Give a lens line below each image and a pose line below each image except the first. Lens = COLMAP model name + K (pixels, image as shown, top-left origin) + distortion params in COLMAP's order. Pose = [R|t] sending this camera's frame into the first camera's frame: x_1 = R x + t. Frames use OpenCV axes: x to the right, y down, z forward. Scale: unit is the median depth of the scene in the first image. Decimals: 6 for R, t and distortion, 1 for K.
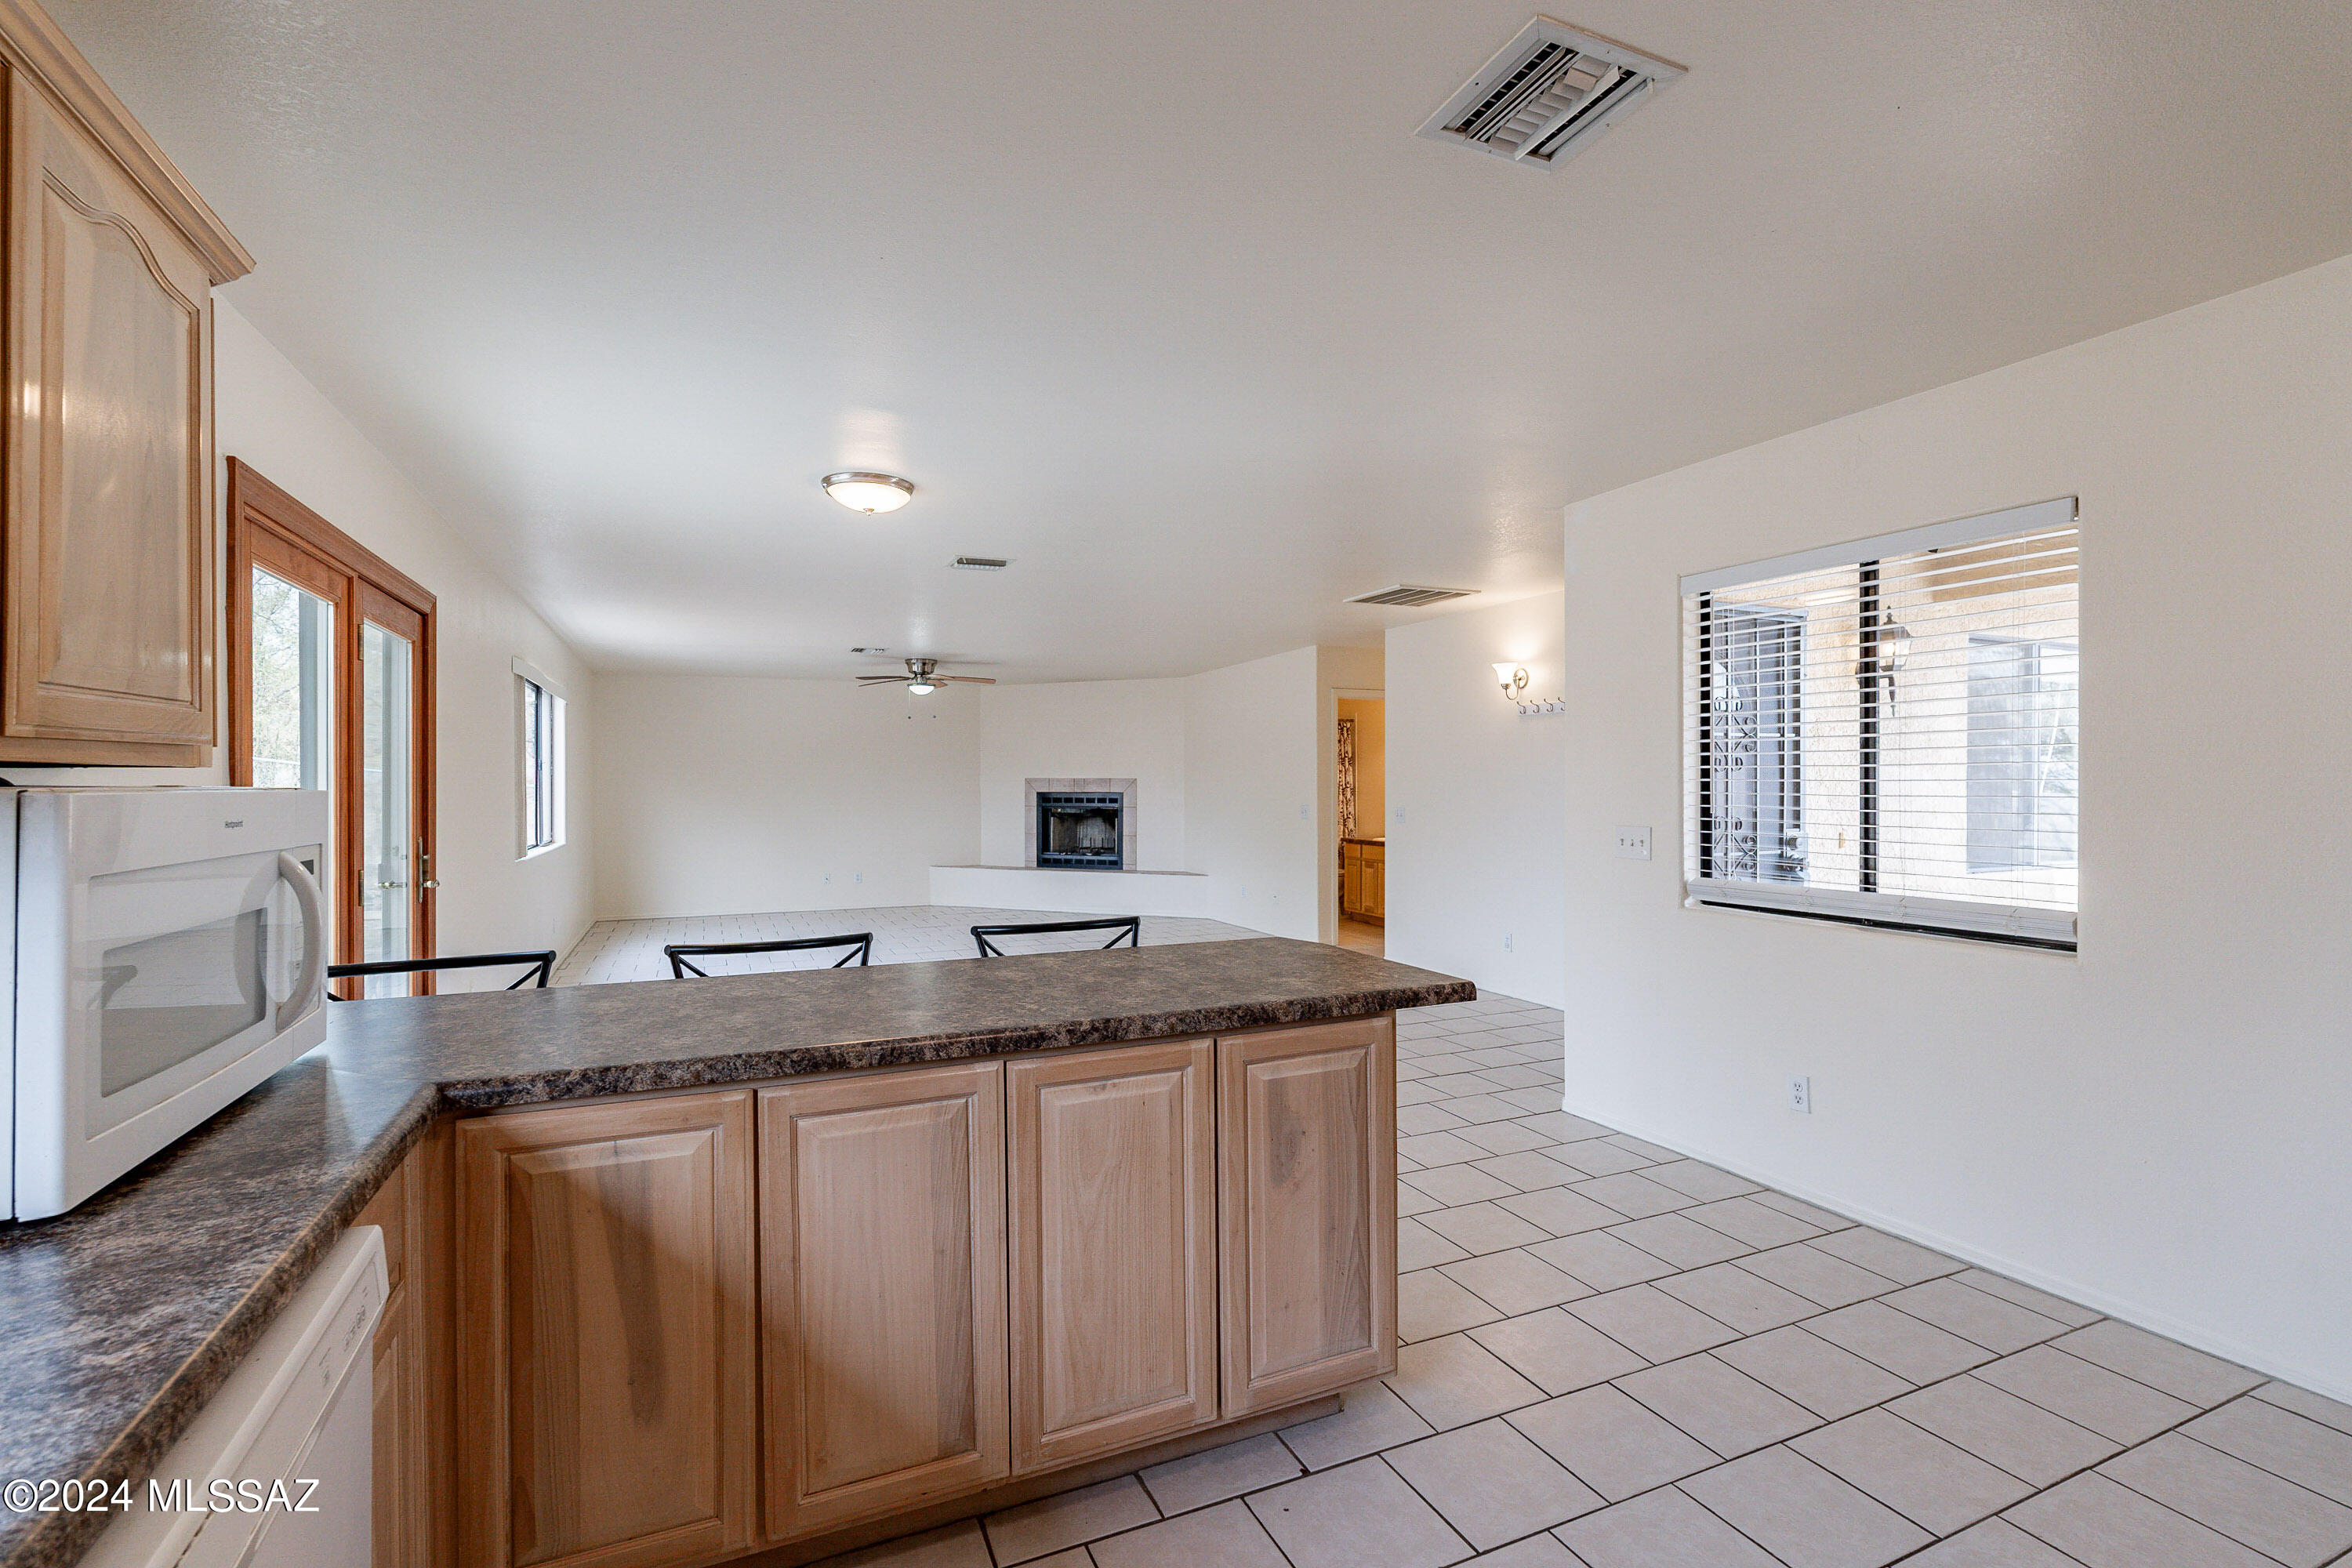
lens RADIAL K [[1031.6, 0, 1176.0], [0, 1031.6, 784.0], [0, 0, 1]] dist [0.001714, 0.000132]
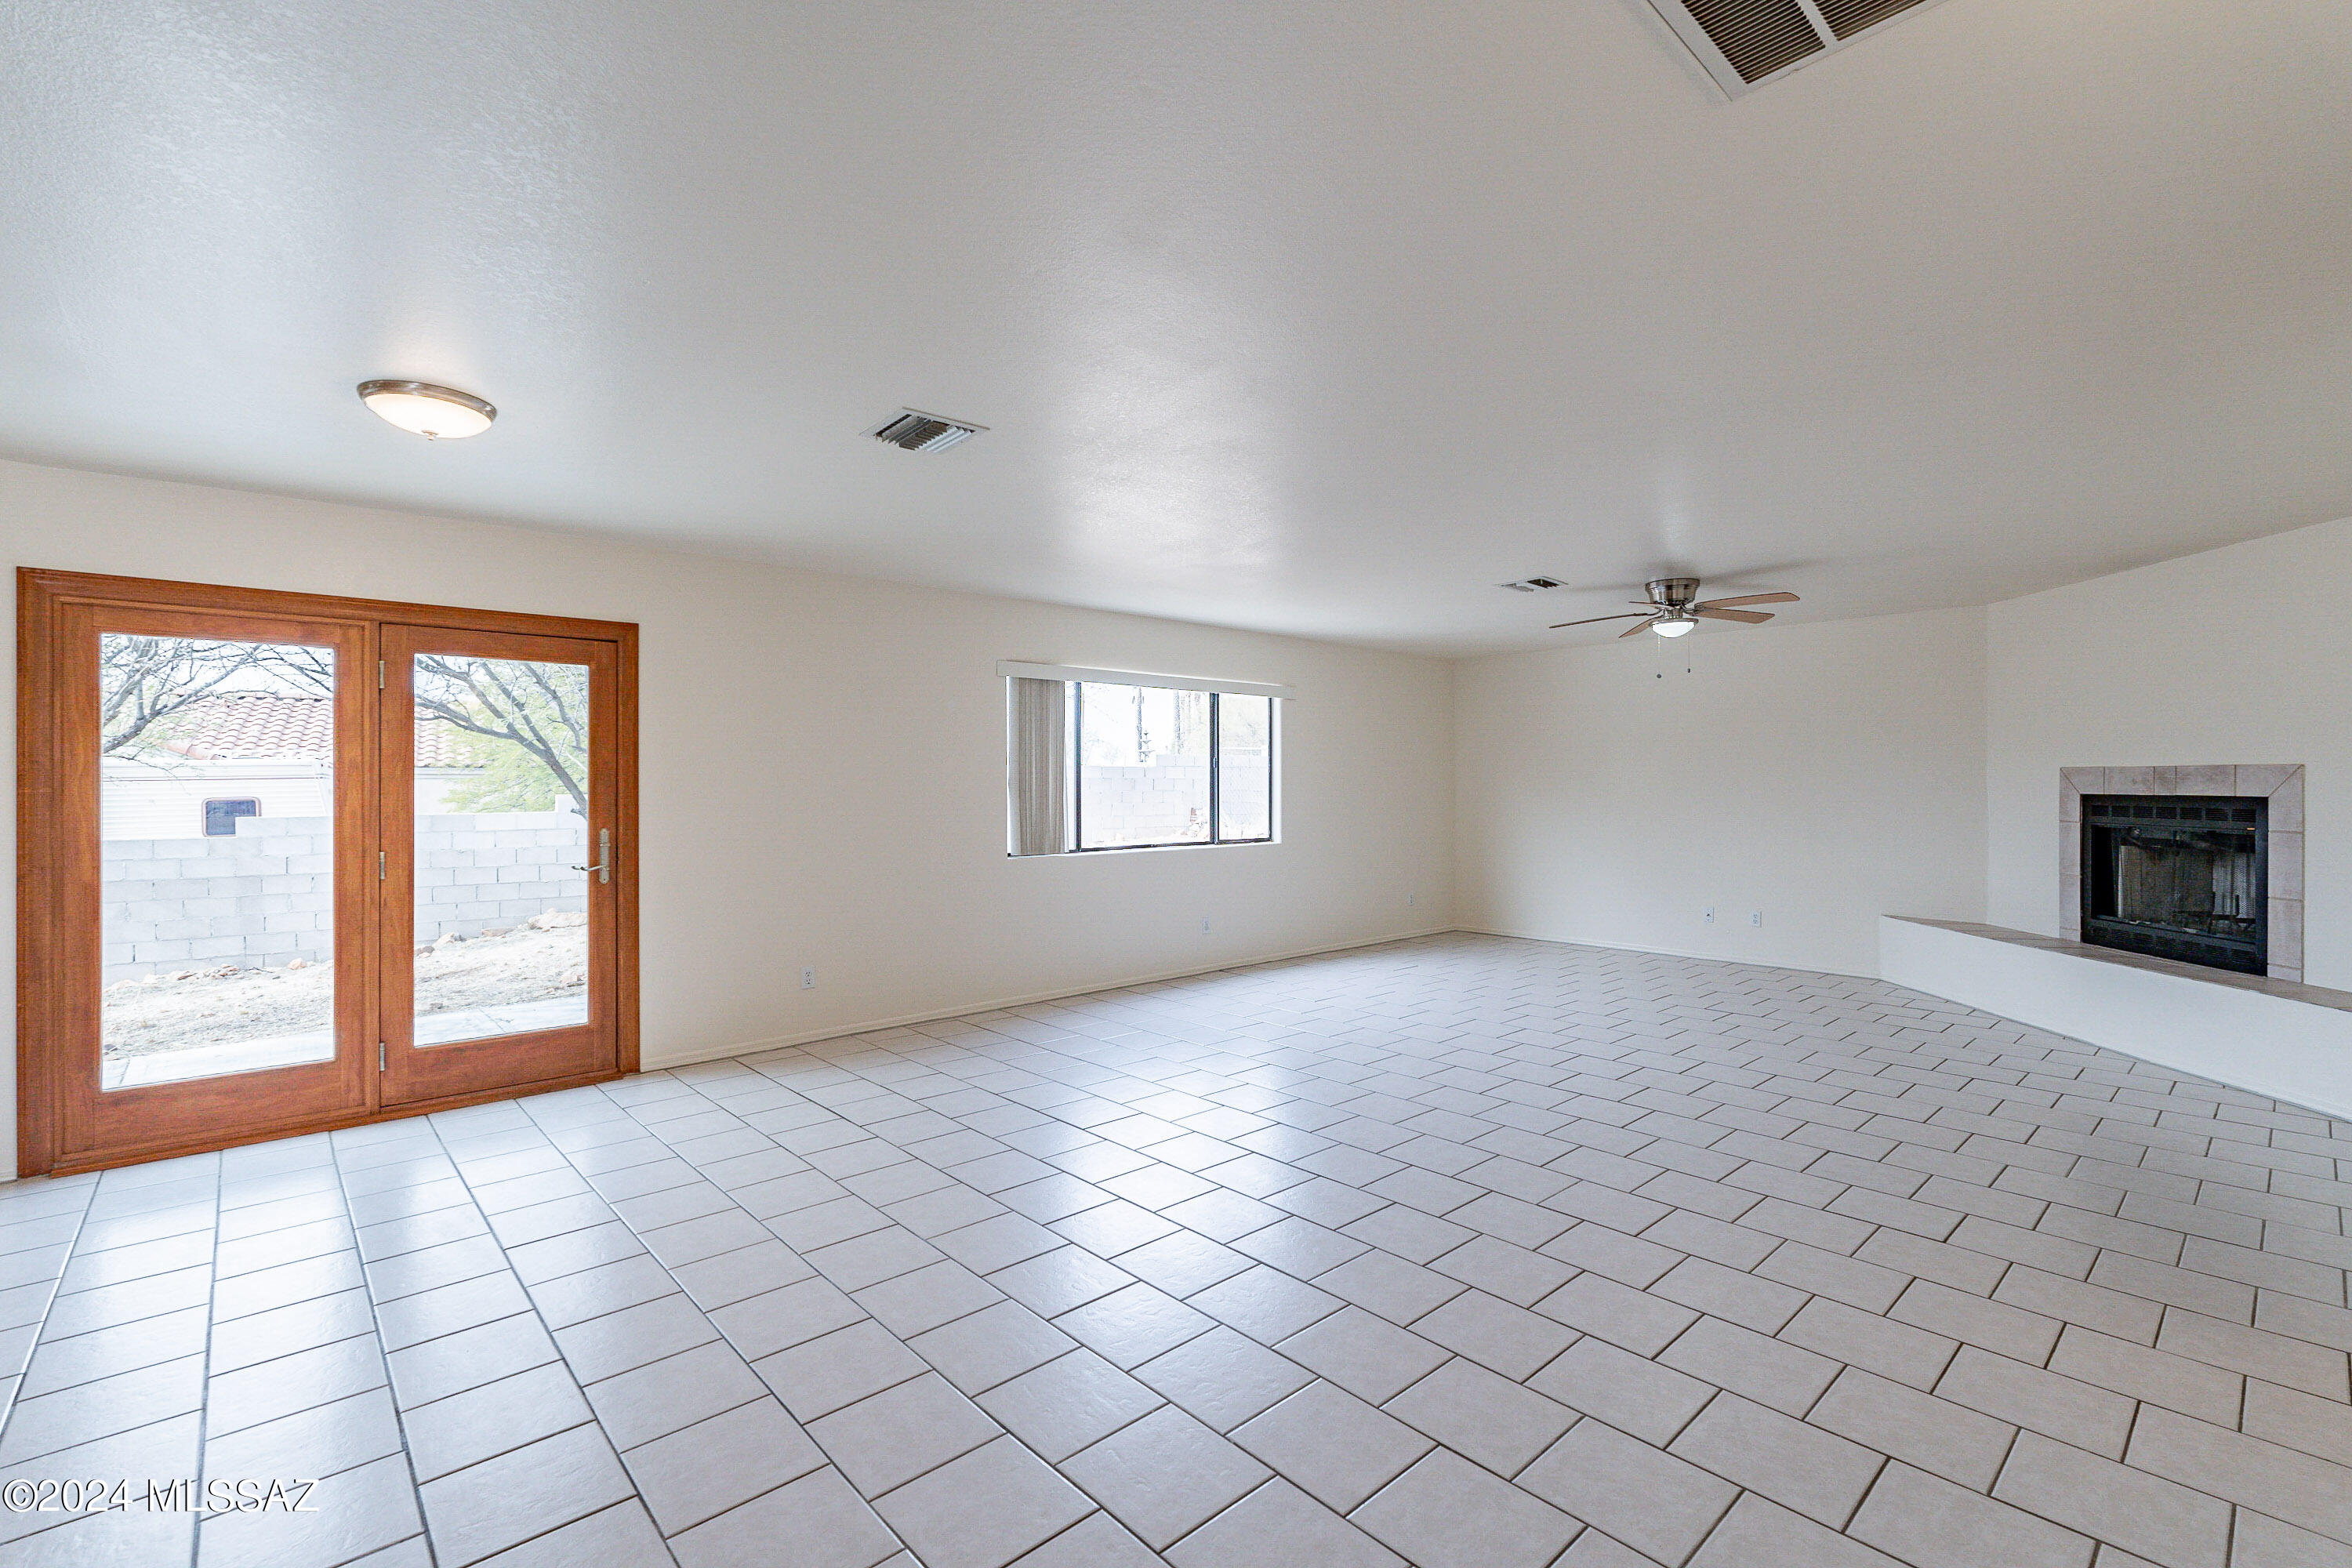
lens RADIAL K [[1028.4, 0, 1176.0], [0, 1028.4, 784.0], [0, 0, 1]] dist [-0.013015, -0.000556]
pose [[0.306154, -0.002468, -0.951979, 0.207036], [0.005569, 0.999984, -0.000801, 0.000571], [0.951966, -0.005057, 0.306163, 0.435613]]
